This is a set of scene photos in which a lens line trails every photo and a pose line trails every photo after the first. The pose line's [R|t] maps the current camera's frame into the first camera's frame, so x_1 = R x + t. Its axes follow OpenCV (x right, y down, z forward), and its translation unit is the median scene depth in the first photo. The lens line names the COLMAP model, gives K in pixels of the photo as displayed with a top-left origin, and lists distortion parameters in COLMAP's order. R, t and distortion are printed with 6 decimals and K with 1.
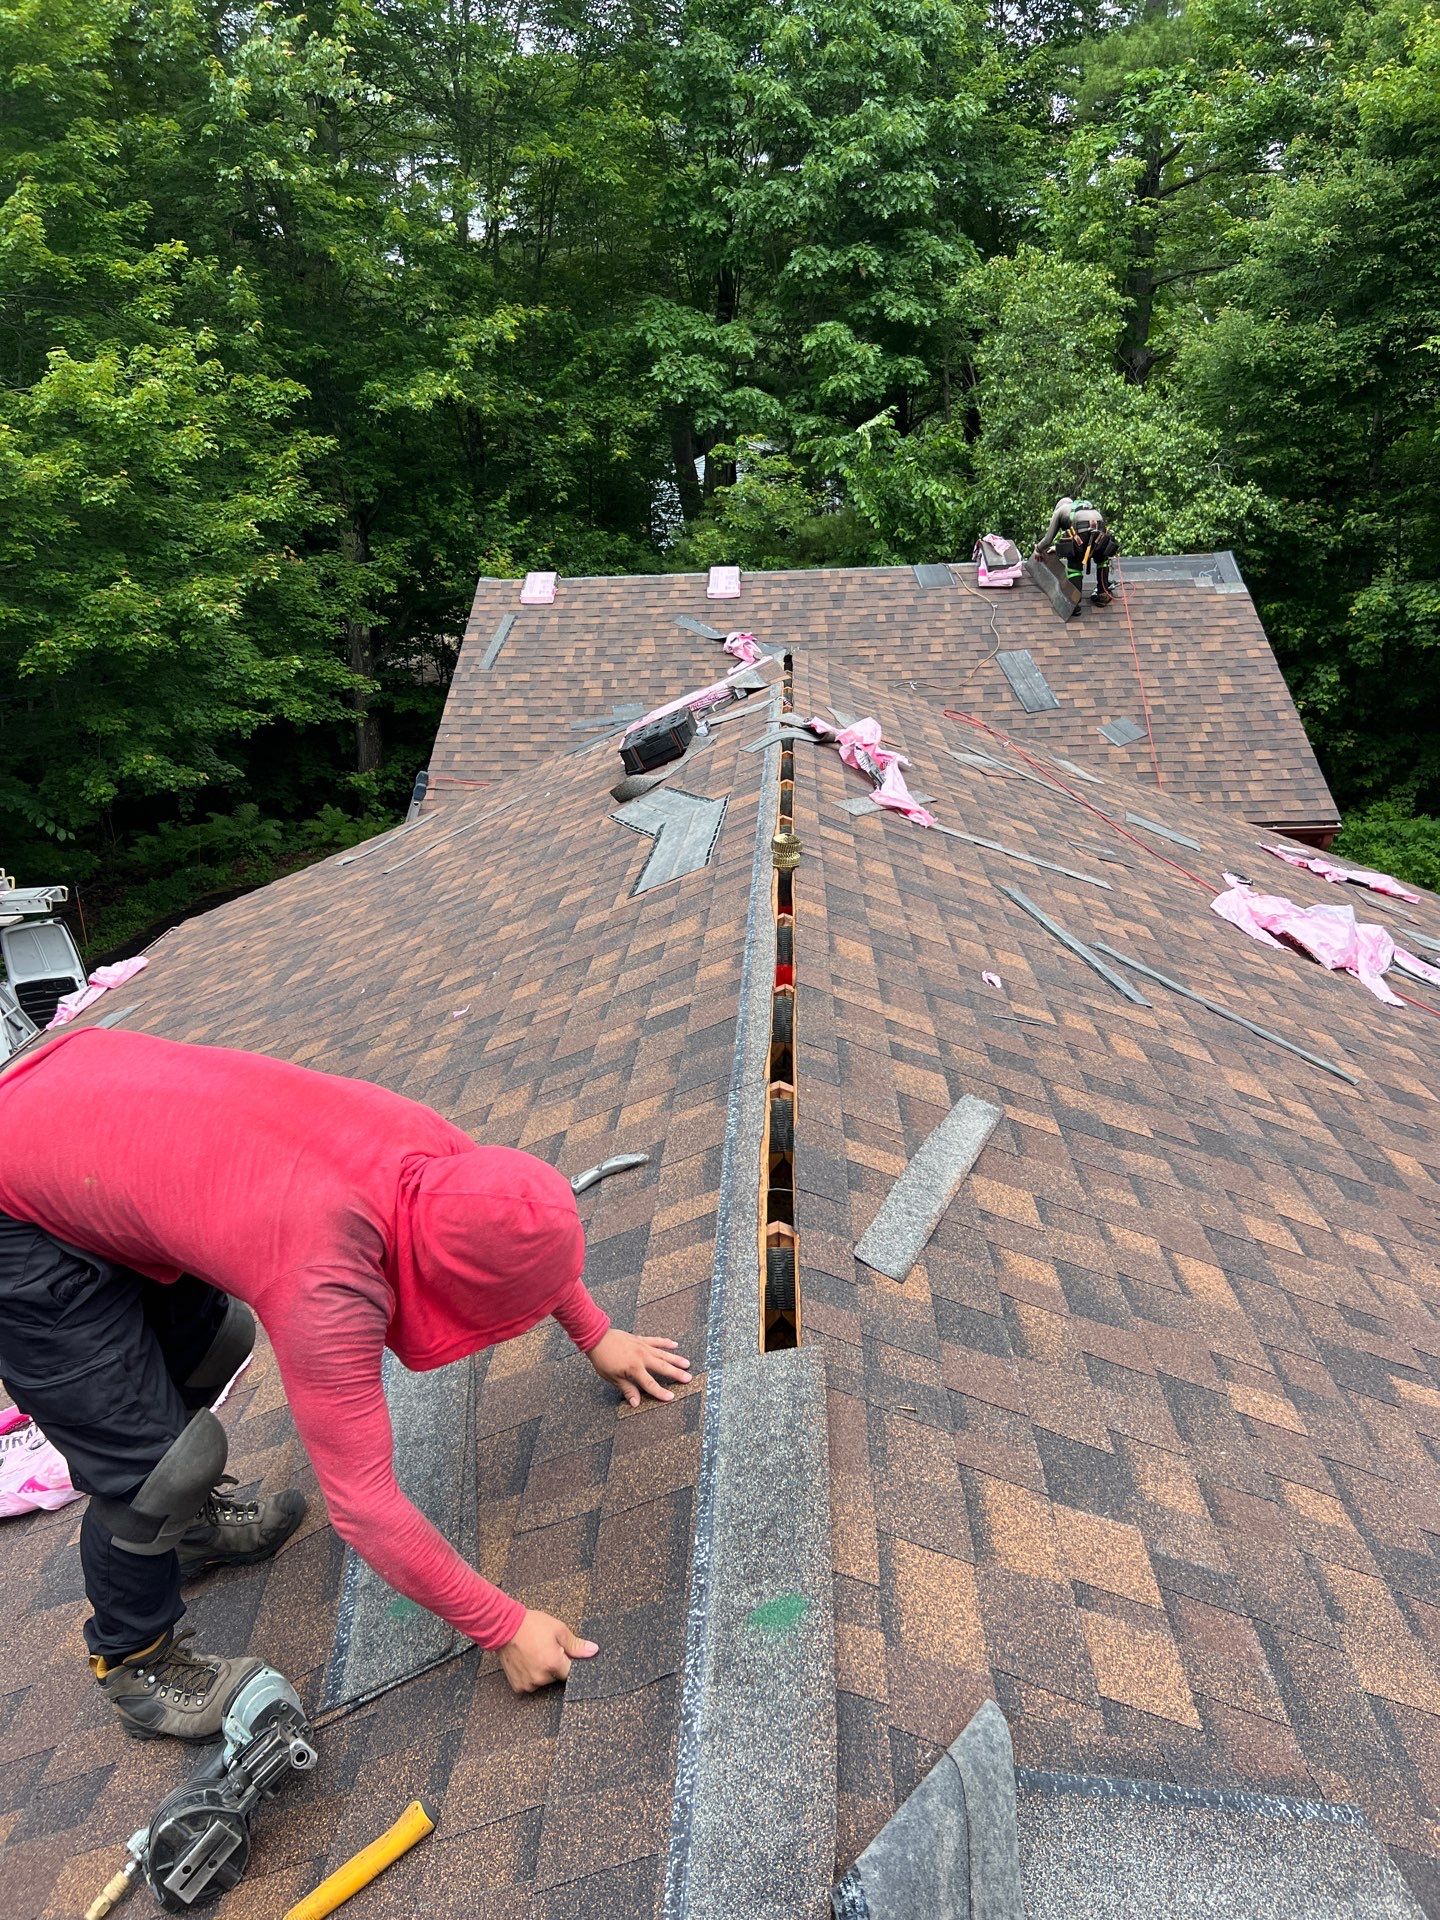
lens RADIAL K [[1451.8, 0, 721.8], [0, 1451.8, 947.3], [0, 0, 1]] dist [0.053750, -0.058779]
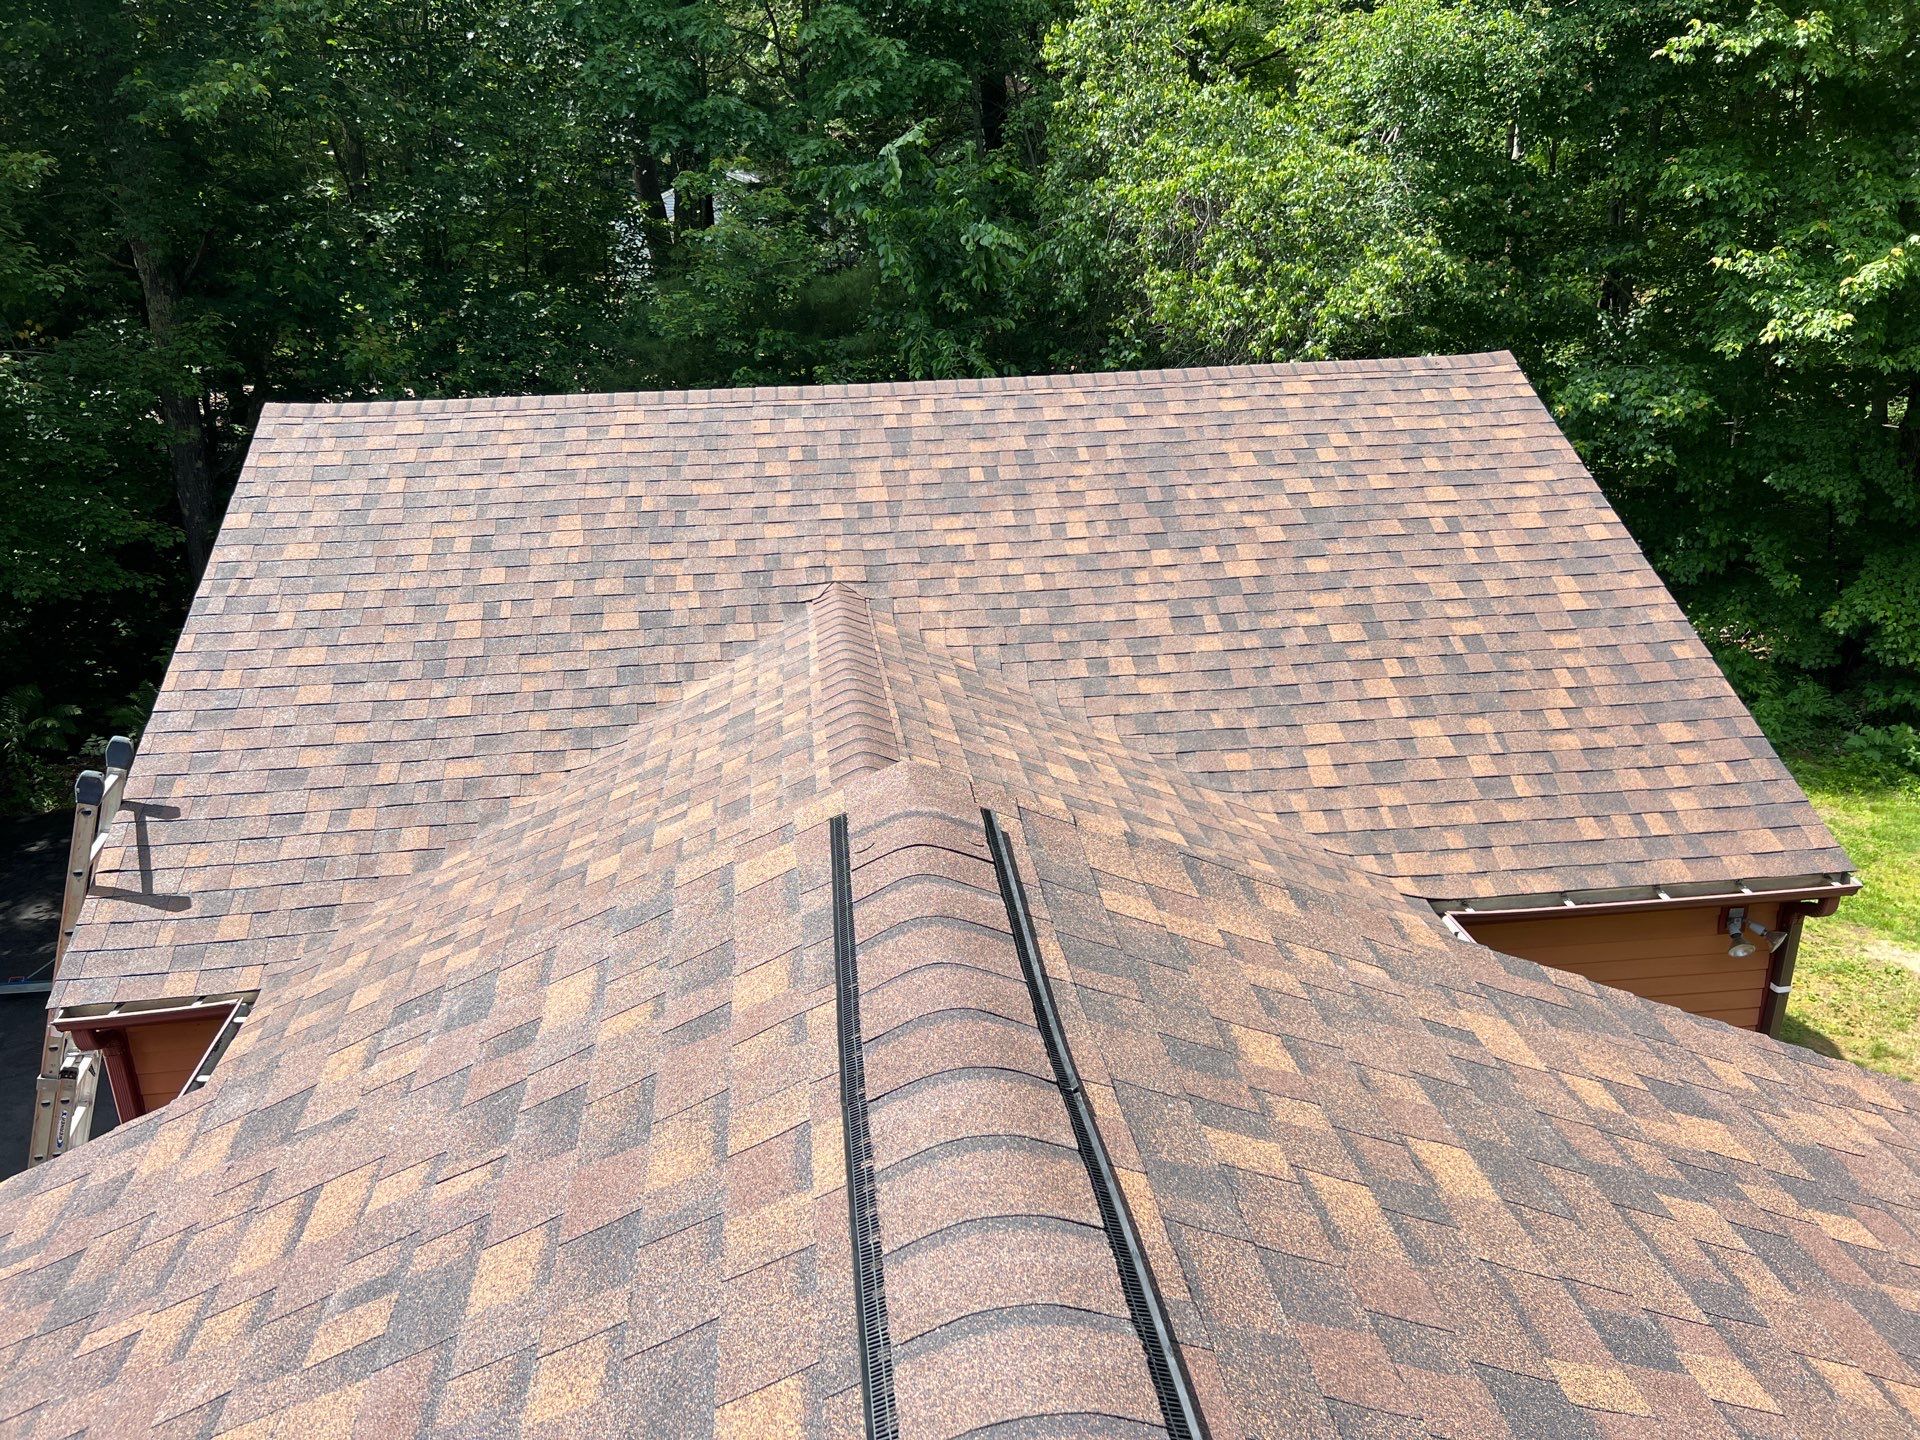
lens RADIAL K [[1555.8, 0, 953.2], [0, 1555.8, 681.1], [0, 0, 1]] dist [0.135323, -0.383755]
pose [[0.987864, -0.037945, 0.150615, 0.002024], [0.040635, 0.999064, -0.014825, -0.136215], [-0.149912, 0.020766, 0.988481, 0.386933]]
